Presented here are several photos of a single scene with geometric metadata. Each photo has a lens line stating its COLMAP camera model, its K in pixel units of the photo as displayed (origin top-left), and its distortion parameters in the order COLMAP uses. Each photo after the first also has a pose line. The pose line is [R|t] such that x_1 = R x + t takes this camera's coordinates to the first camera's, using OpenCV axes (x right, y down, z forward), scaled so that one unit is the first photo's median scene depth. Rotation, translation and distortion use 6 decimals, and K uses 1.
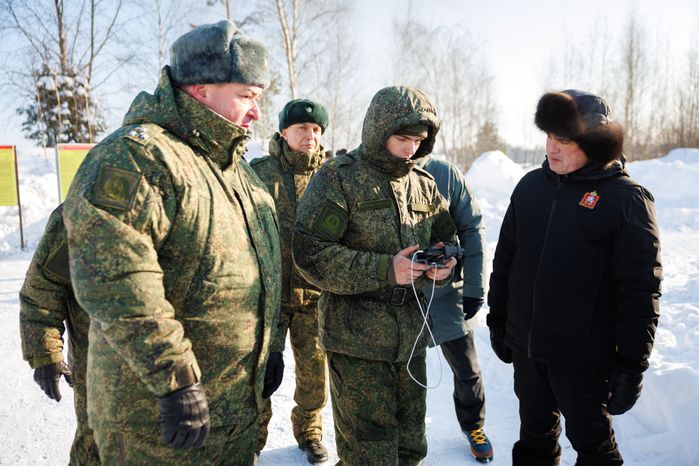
lens RADIAL K [[617.3, 0, 349.5], [0, 617.3, 233.0], [0, 0, 1]] dist [0.006918, -0.005956]
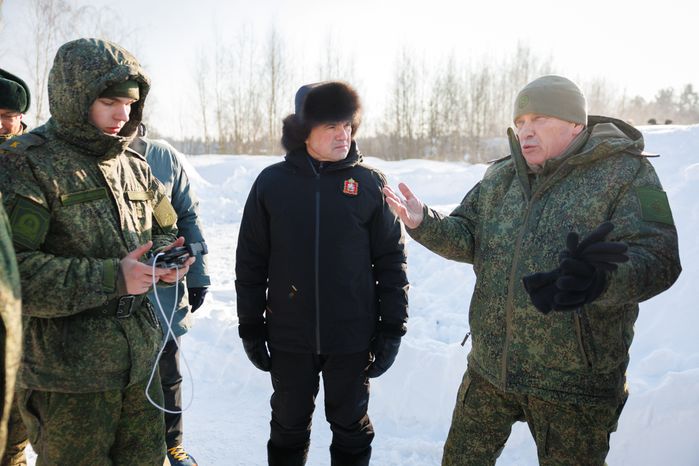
lens RADIAL K [[490.5, 0, 350.0], [0, 490.5, 258.2], [0, 0, 1]] dist [0.002730, -0.040126]
pose [[0.788169, -0.098086, 0.607593, -0.069812], [0.039426, 0.993238, 0.109199, -0.019364], [-0.614195, -0.062112, 0.786706, 0.296886]]
